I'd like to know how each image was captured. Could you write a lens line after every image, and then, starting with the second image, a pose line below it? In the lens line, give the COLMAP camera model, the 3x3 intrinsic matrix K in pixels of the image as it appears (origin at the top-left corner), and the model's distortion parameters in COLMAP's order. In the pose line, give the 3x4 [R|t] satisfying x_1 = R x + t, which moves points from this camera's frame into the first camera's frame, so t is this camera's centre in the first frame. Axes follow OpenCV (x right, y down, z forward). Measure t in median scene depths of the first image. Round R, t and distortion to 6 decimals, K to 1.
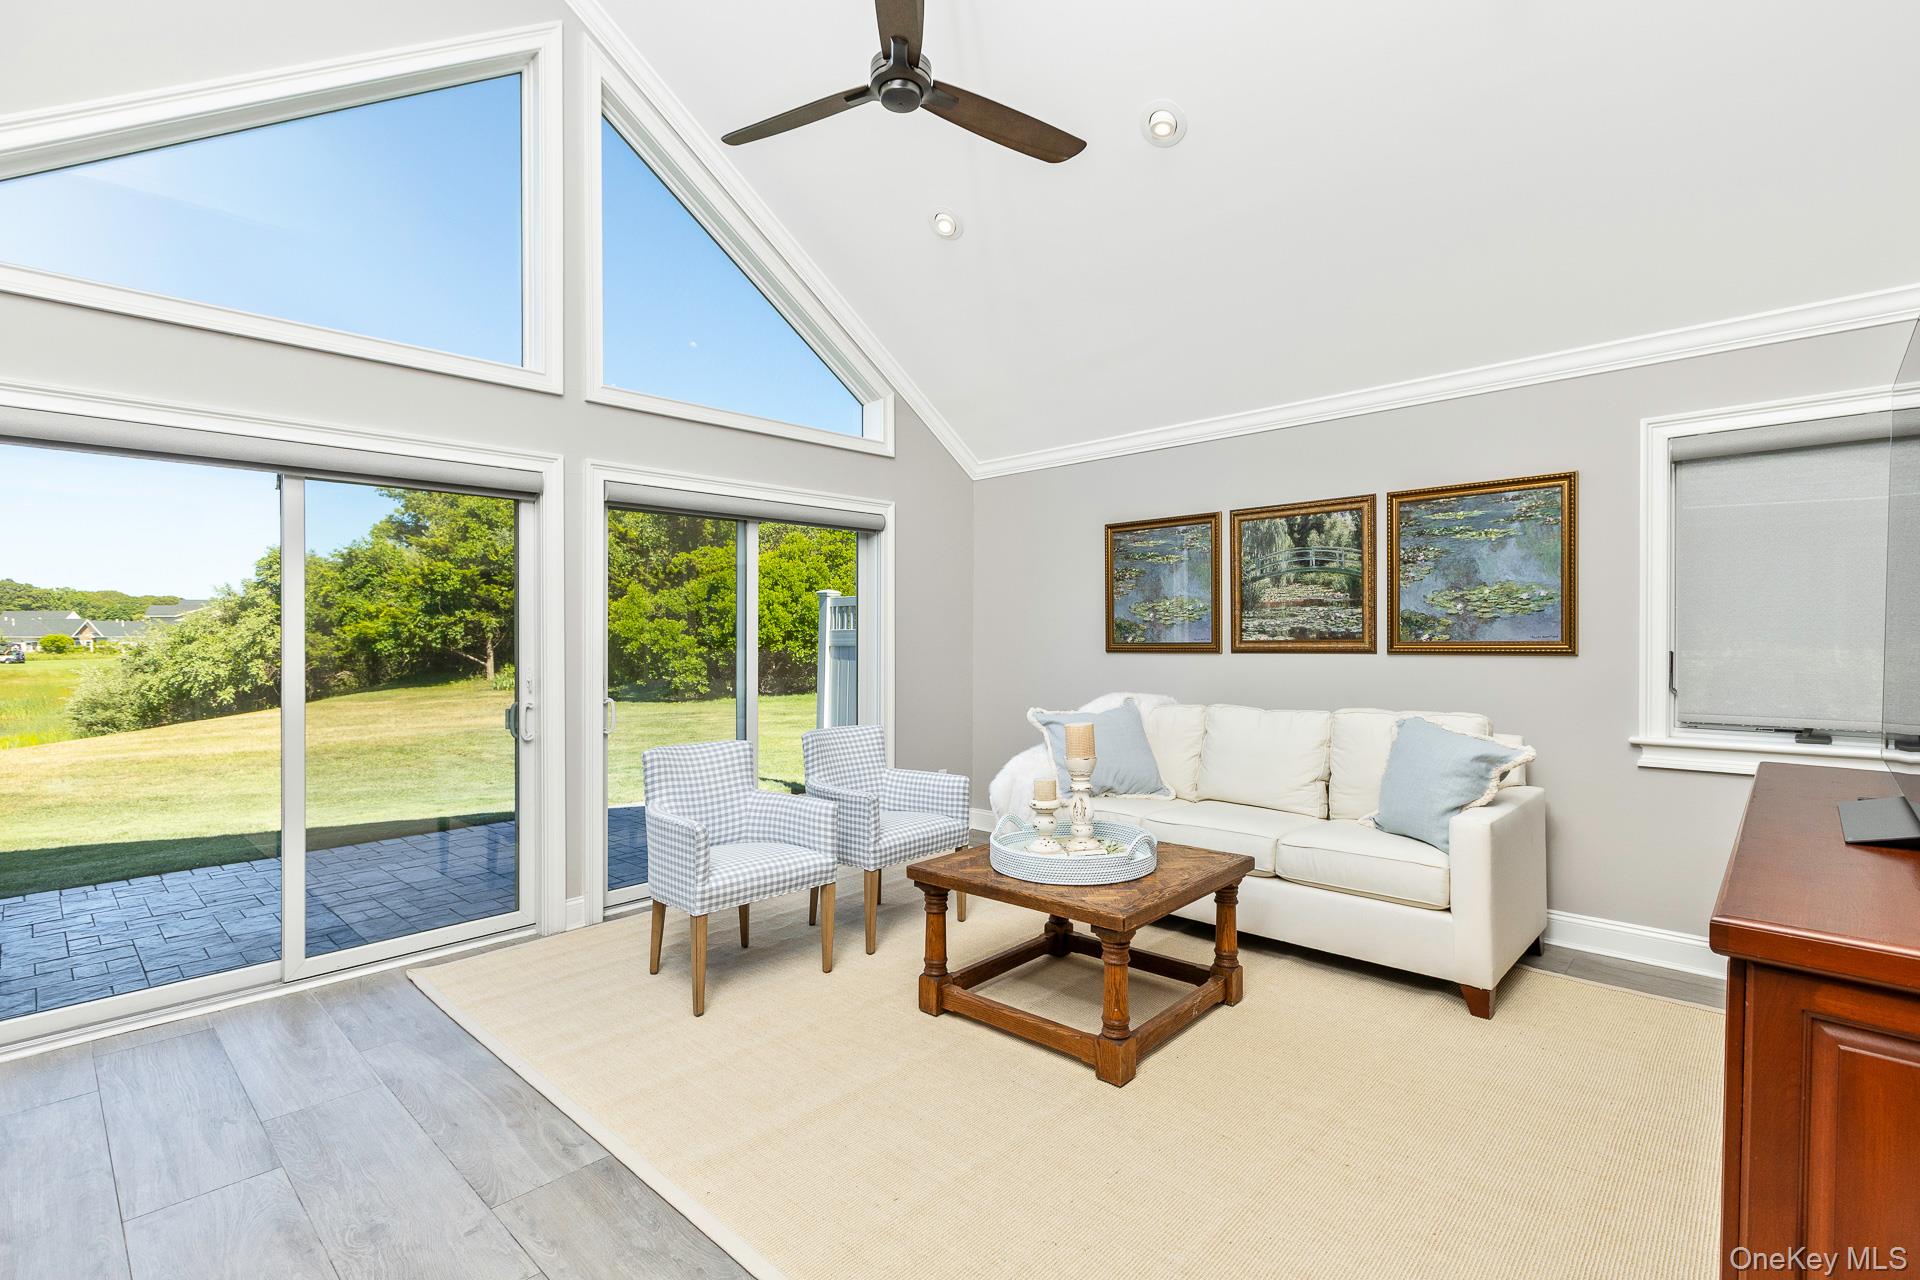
lens RADIAL K [[894.8, 0, 1001.2], [0, 894.8, 631.4], [0, 0, 1]] dist [0.001322, 0.000079]
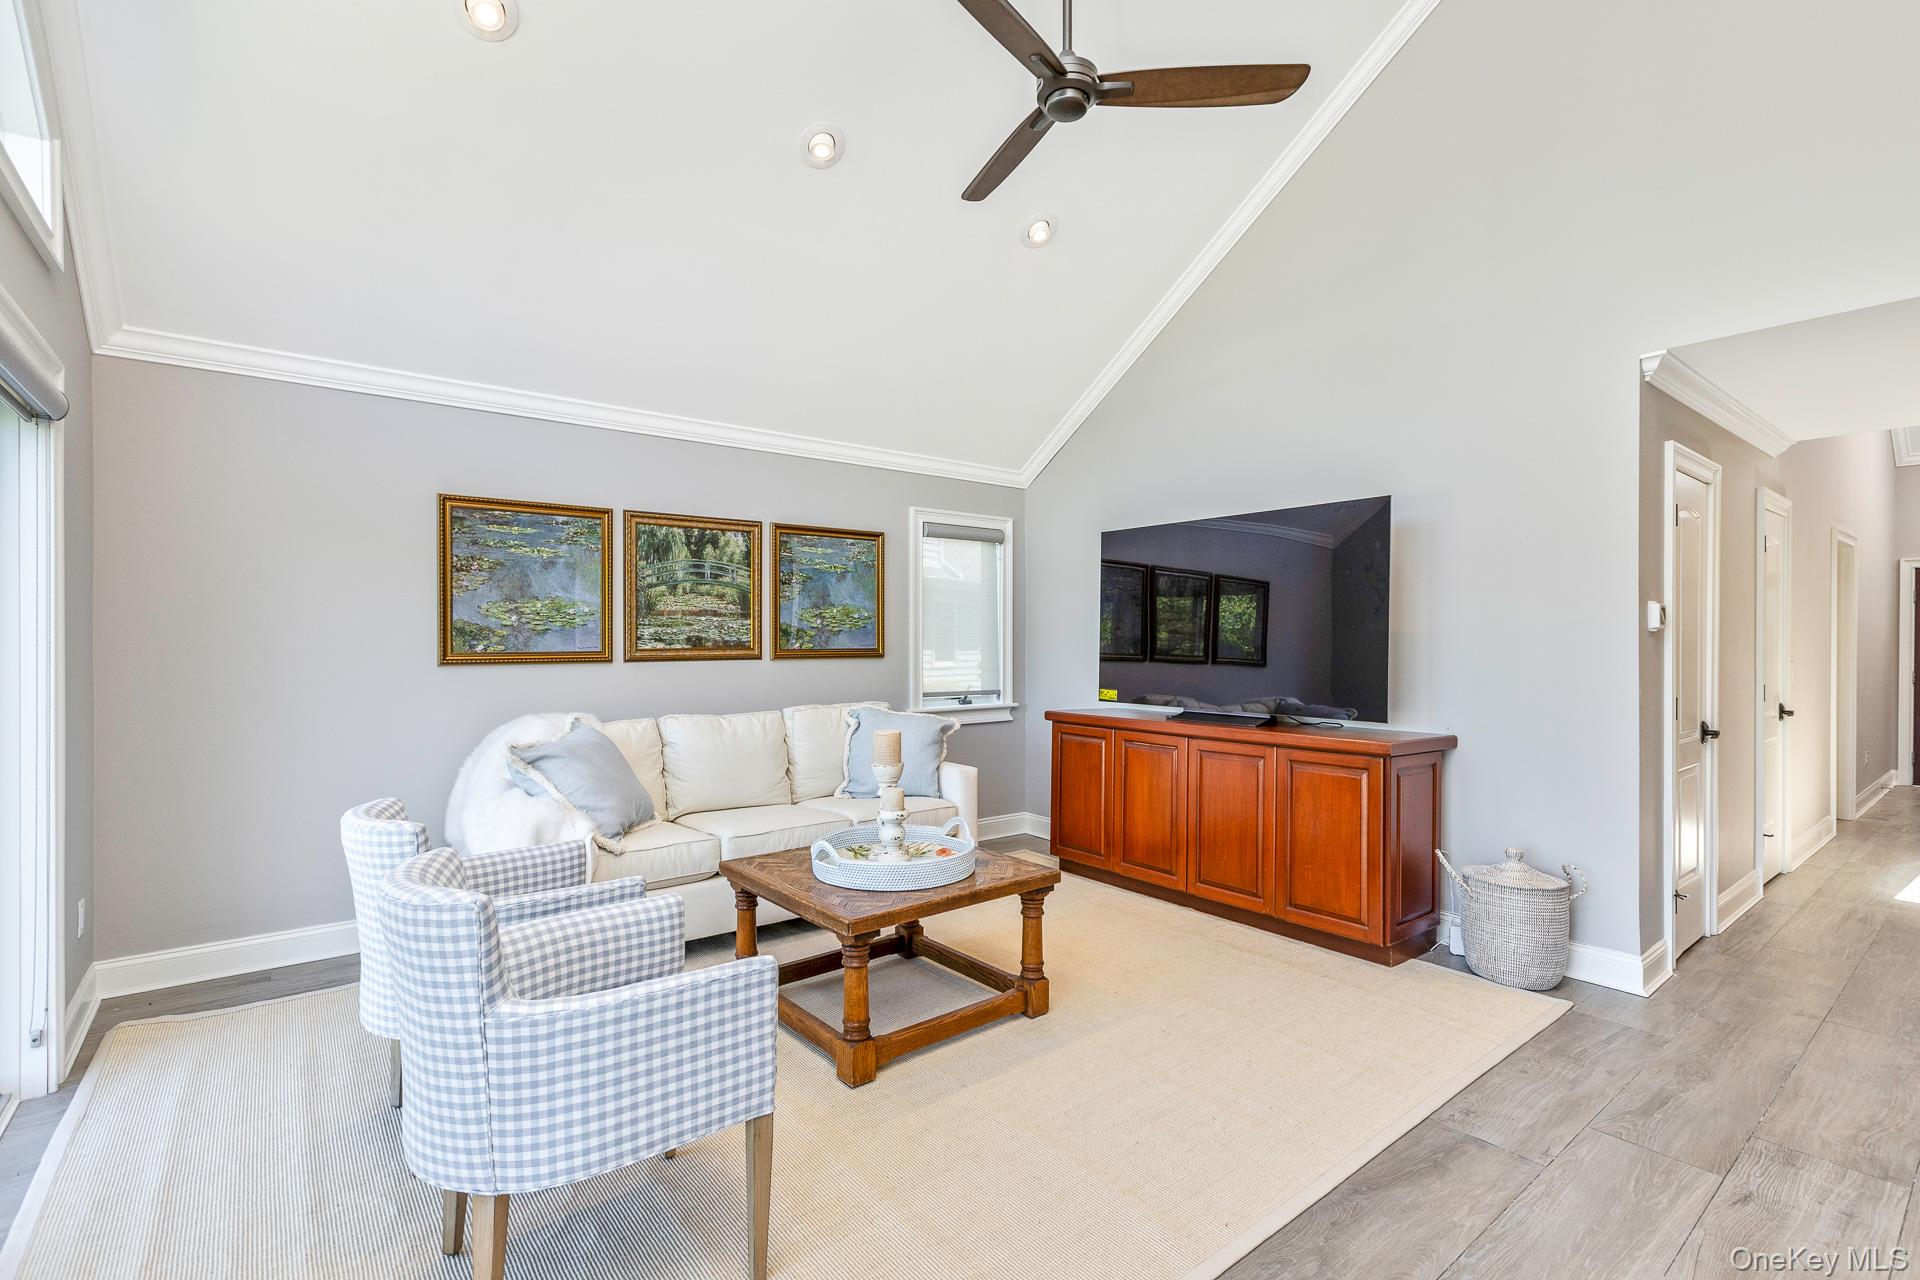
lens RADIAL K [[863.6, 0, 924.4], [0, 863.6, 652.0], [0, 0, 1]] dist [-0.001844, -0.000209]
pose [[0.184735, -0.002195, 0.982786, -0.607127], [-0.003837, 0.999988, 0.002954, 0.010208], [-0.982781, -0.004316, 0.184725, 0.555724]]
